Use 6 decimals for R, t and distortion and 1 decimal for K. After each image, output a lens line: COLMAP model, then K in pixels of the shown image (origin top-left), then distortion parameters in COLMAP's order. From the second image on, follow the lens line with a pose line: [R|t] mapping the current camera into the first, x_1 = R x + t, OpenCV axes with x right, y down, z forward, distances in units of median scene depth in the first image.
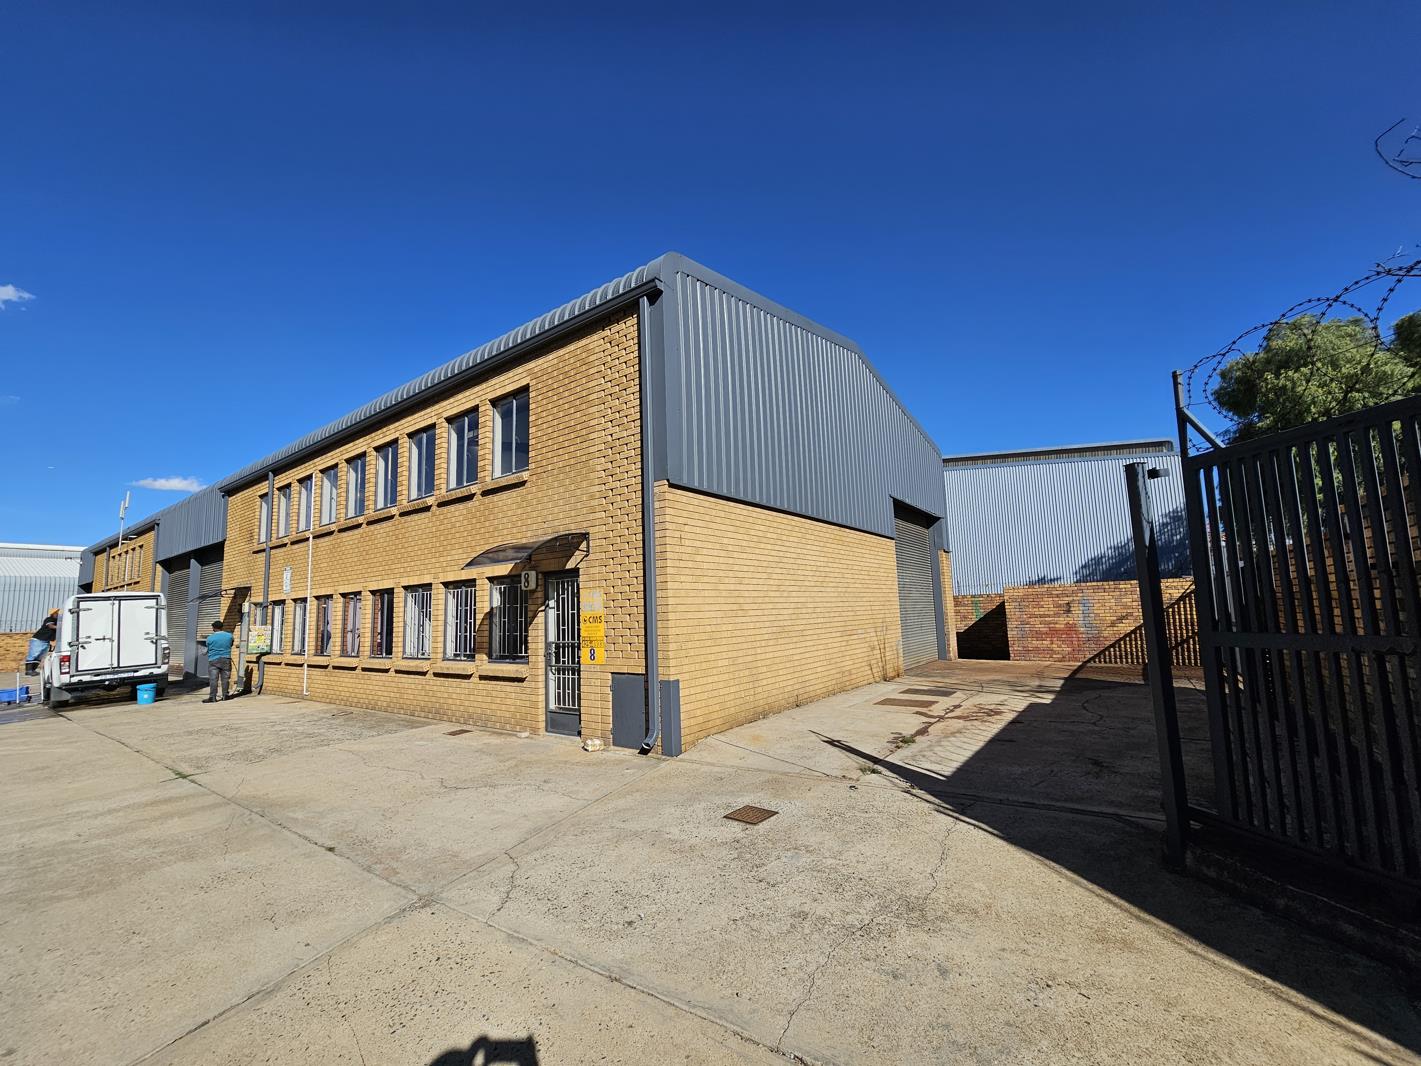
lens RADIAL K [[586.4, 0, 706.5], [0, 586.4, 544.1], [0, 0, 1]] dist [-0.002543, 0.001197]
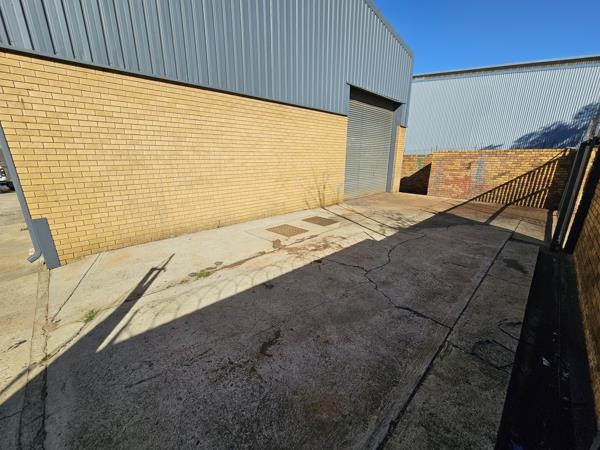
lens RADIAL K [[247.6, 0, 301.4], [0, 247.6, 227.7], [0, 0, 1]] dist [-0.002543, 0.001197]
pose [[0.986926, 0.075254, -0.142530, 0.289151], [-0.014296, 0.921695, 0.387651, 0.010143], [0.160541, -0.380545, 0.910721, 0.263933]]
